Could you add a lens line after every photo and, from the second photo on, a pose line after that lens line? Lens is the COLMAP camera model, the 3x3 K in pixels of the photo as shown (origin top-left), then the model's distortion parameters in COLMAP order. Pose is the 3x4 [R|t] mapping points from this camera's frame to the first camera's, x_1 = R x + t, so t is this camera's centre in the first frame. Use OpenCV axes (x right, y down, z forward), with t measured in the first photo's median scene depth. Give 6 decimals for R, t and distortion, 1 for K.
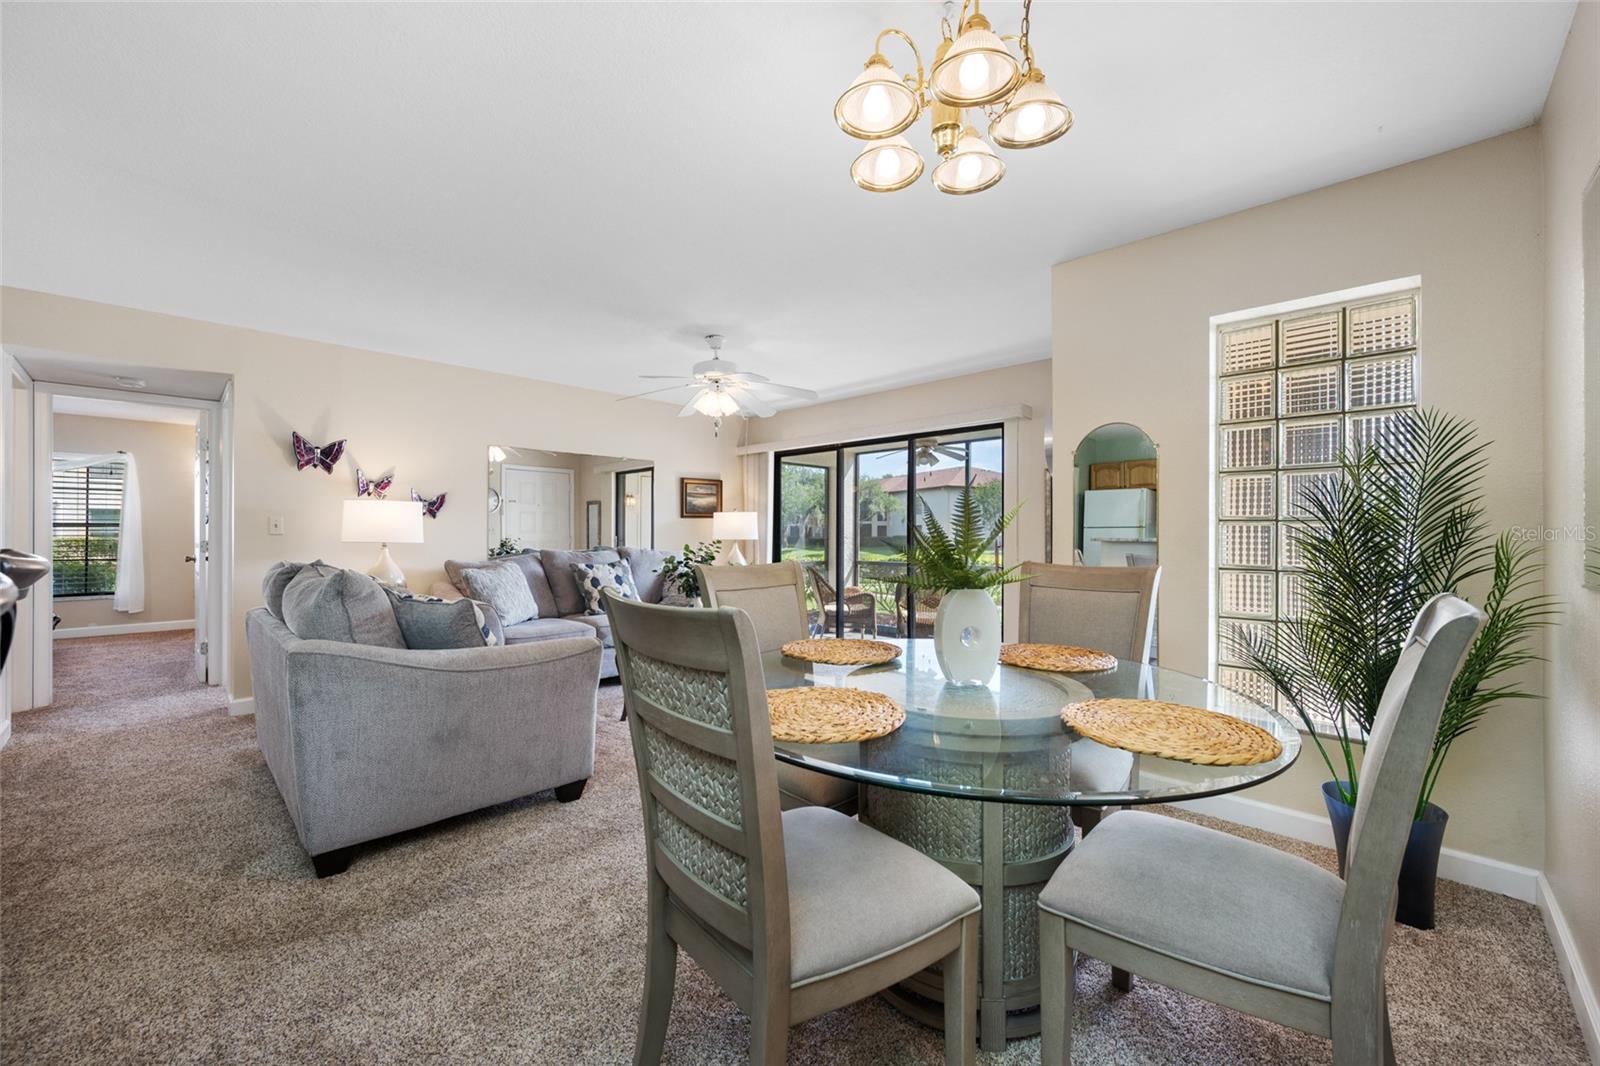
lens RADIAL K [[634.0, 0, 799.4], [0, 634.0, 525.0], [0, 0, 1]] dist [0.003099, -0.001139]
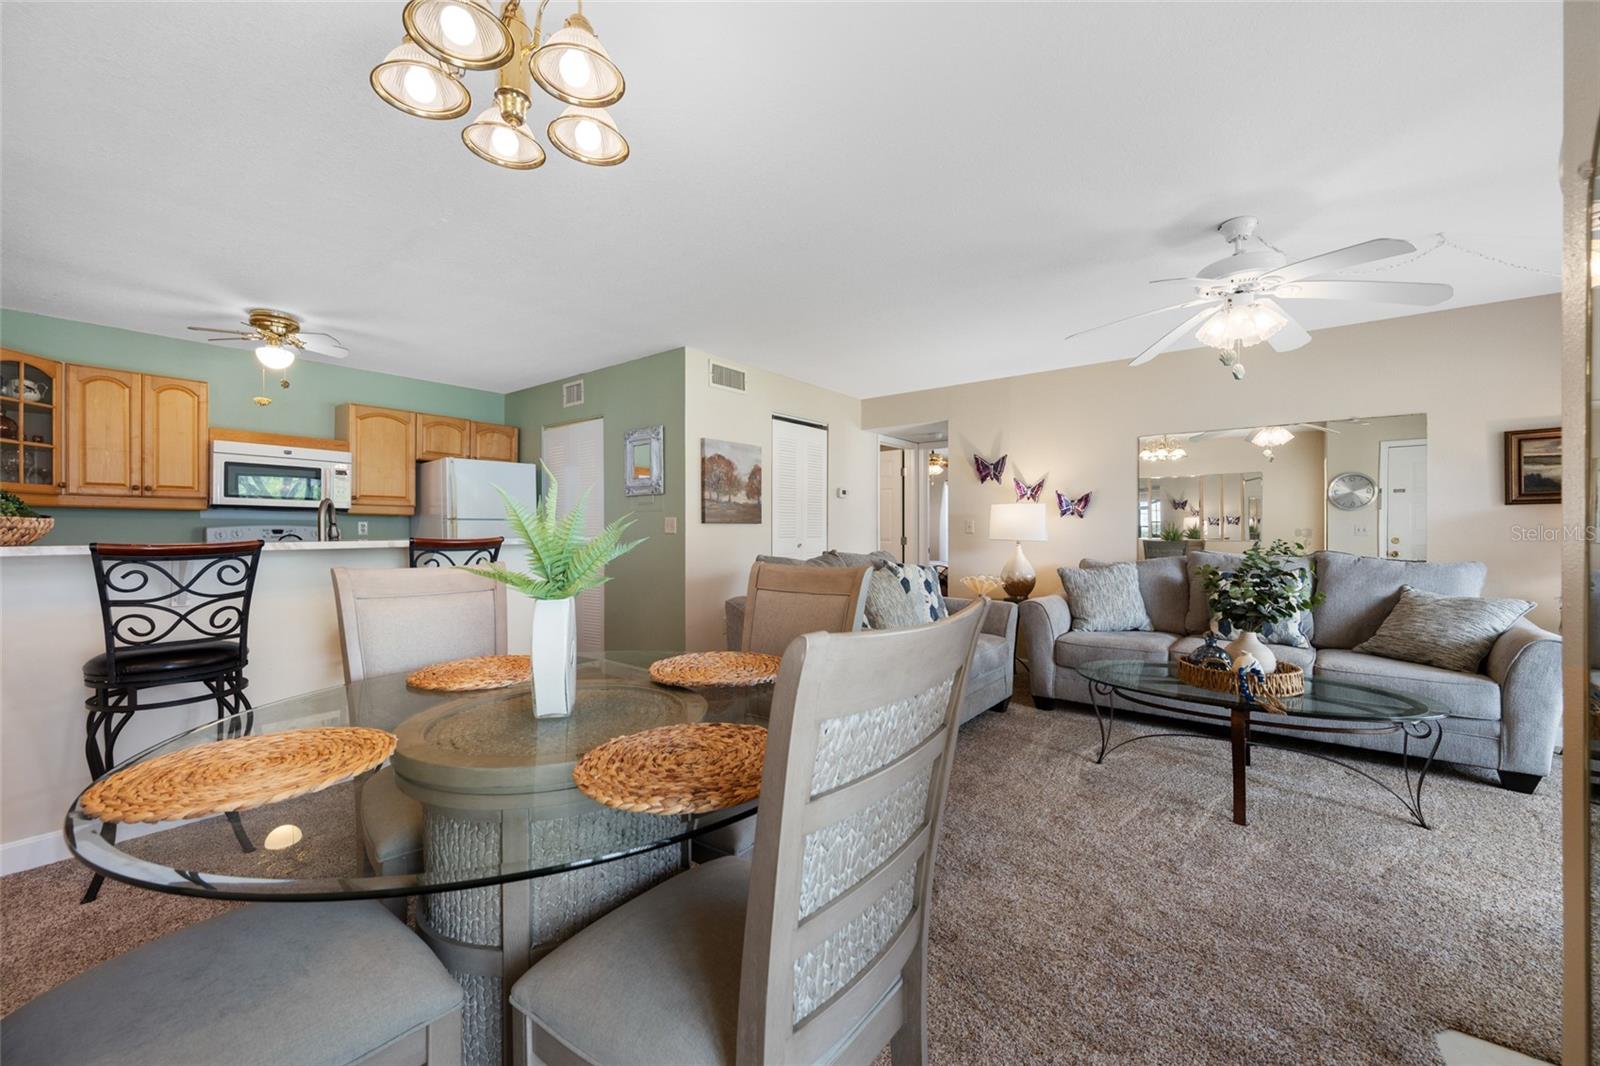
lens RADIAL K [[634.0, 0, 800.9], [0, 634.0, 535.7], [0, 0, 1]] dist [0.003099, -0.001139]
pose [[0.094683, 0.006956, -0.995483, 0.441665], [0.011740, 0.999898, 0.008103, 0.005841], [0.995438, -0.012454, 0.094592, 0.493135]]
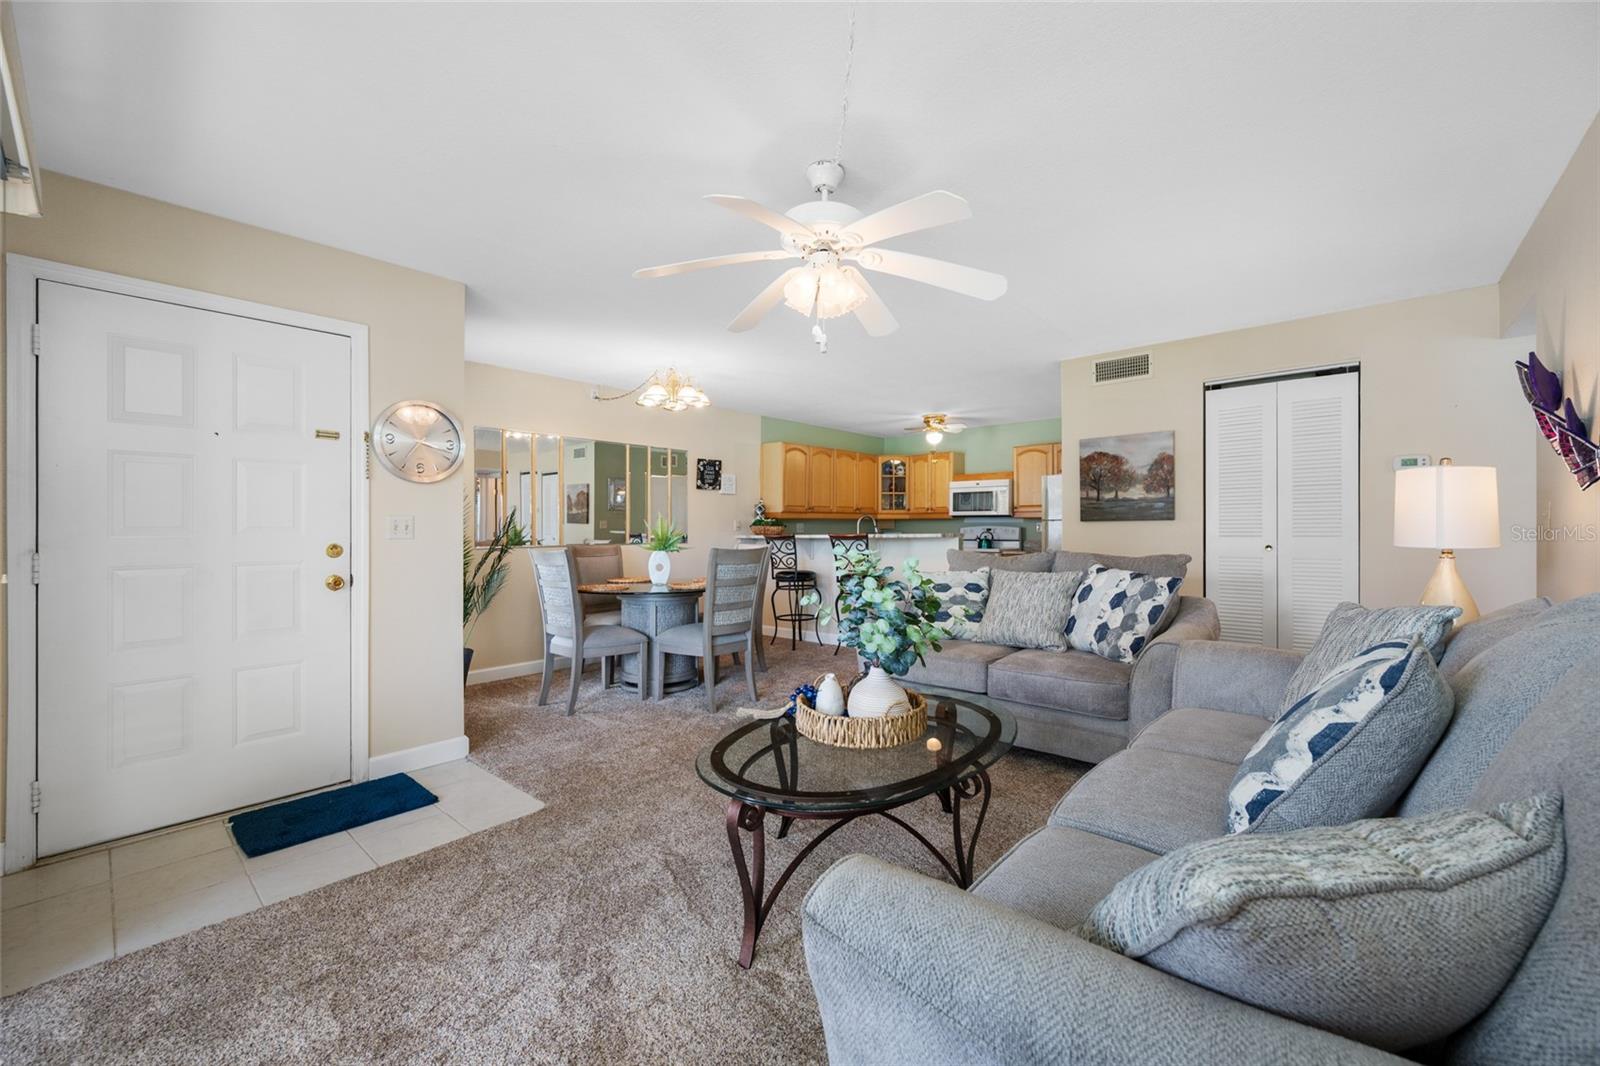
lens RADIAL K [[634.0, 0, 804.4], [0, 634.0, 520.3], [0, 0, 1]] dist [0.003099, -0.001139]
pose [[-0.999143, 0.002284, -0.041318, -0.087326], [0.003432, 0.999609, -0.027746, 0.018356], [0.041238, -0.027864, -0.998761, 1.483205]]
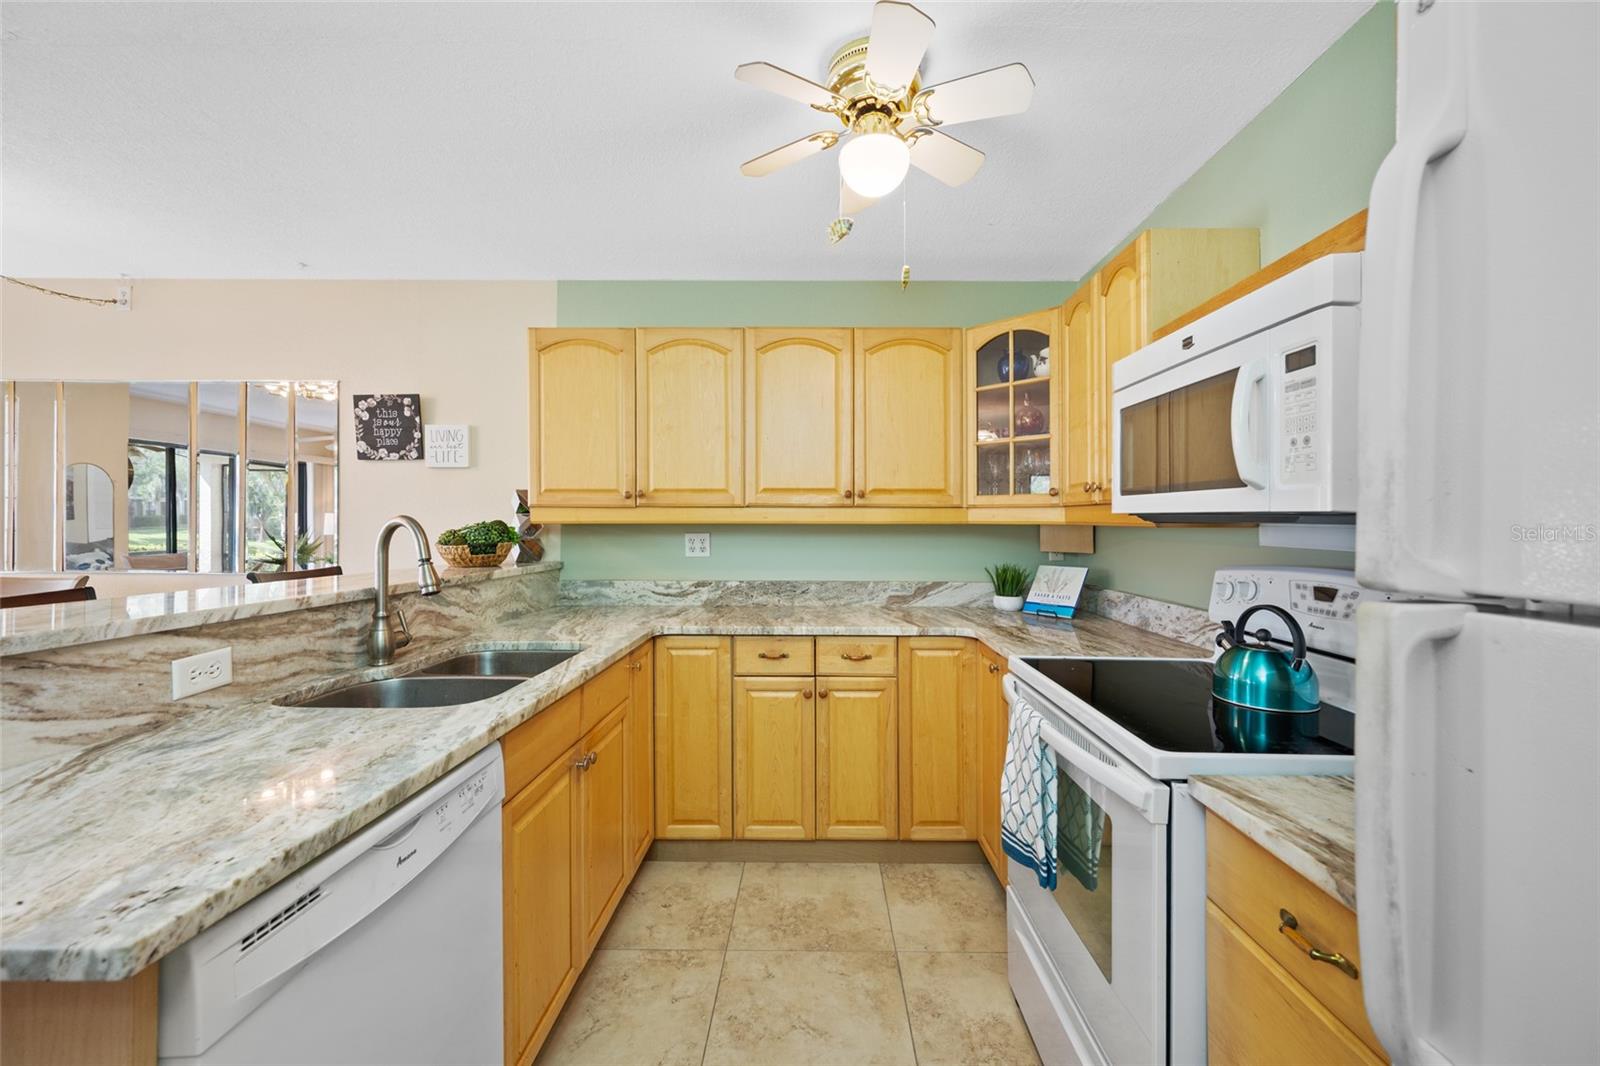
lens RADIAL K [[634.0, 0, 811.7], [0, 634.0, 519.1], [0, 0, 1]] dist [0.003099, -0.001139]
pose [[-0.685583, -0.001747, 0.727993, -0.729146], [-0.016889, 0.999766, -0.013506, -0.030936], [-0.727799, -0.021555, -0.685452, 0.140147]]
